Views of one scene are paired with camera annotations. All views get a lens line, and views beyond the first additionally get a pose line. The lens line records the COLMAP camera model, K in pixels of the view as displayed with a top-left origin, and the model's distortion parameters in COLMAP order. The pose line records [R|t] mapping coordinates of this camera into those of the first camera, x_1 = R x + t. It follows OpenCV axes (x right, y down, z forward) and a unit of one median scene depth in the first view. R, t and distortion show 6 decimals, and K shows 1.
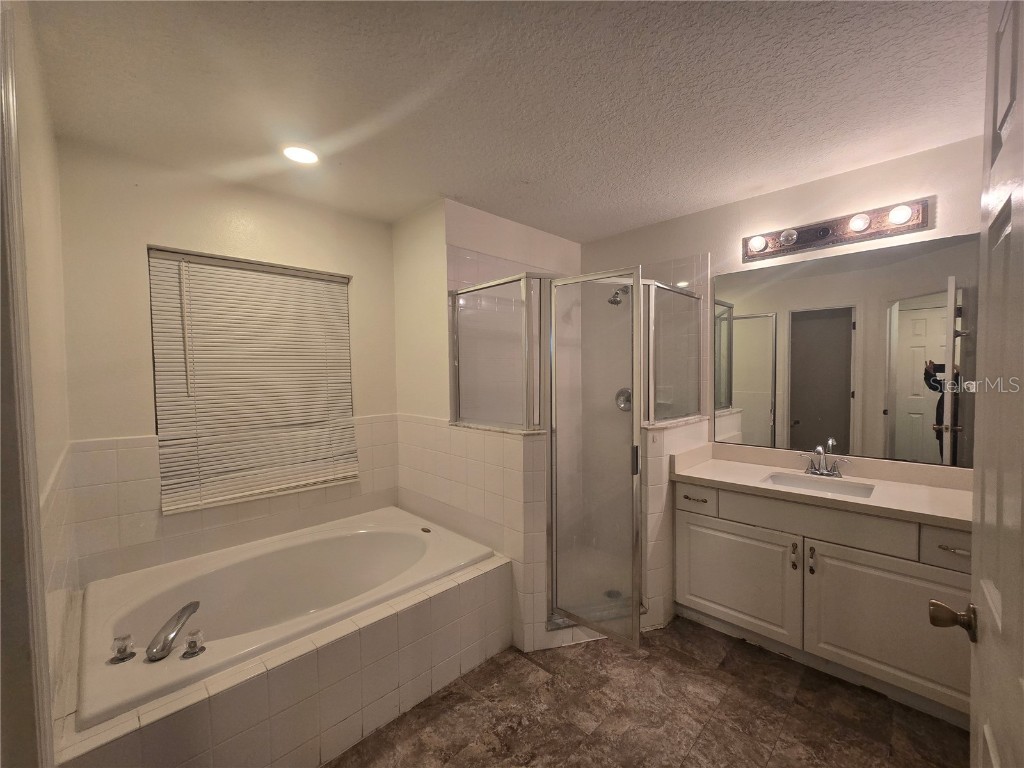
lens RADIAL K [[417.1, 0, 529.4], [0, 417.1, 387.0], [0, 0, 1]] dist [0.001487, -0.000057]
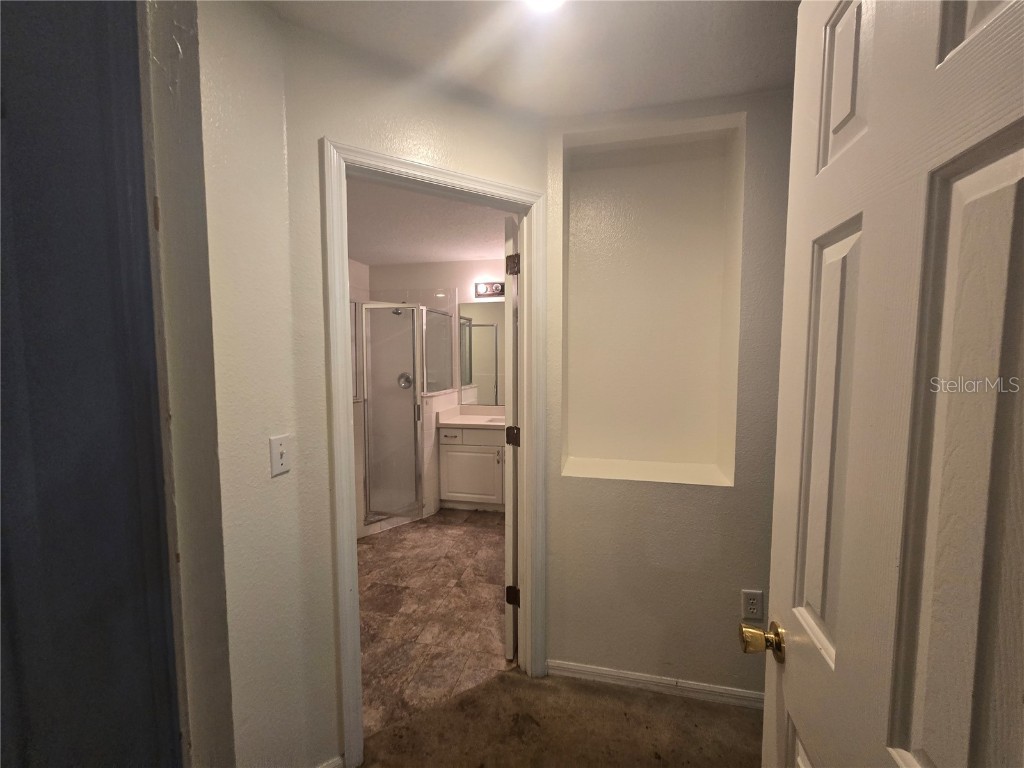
lens RADIAL K [[417.1, 0, 513.7], [0, 417.1, 384.9], [0, 0, 1]] dist [0.001487, -0.000057]
pose [[0.862485, -0.026890, 0.505368, -0.240009], [0.009537, 0.999274, 0.036895, -0.006500], [-0.505994, -0.027002, 0.862115, -0.605525]]
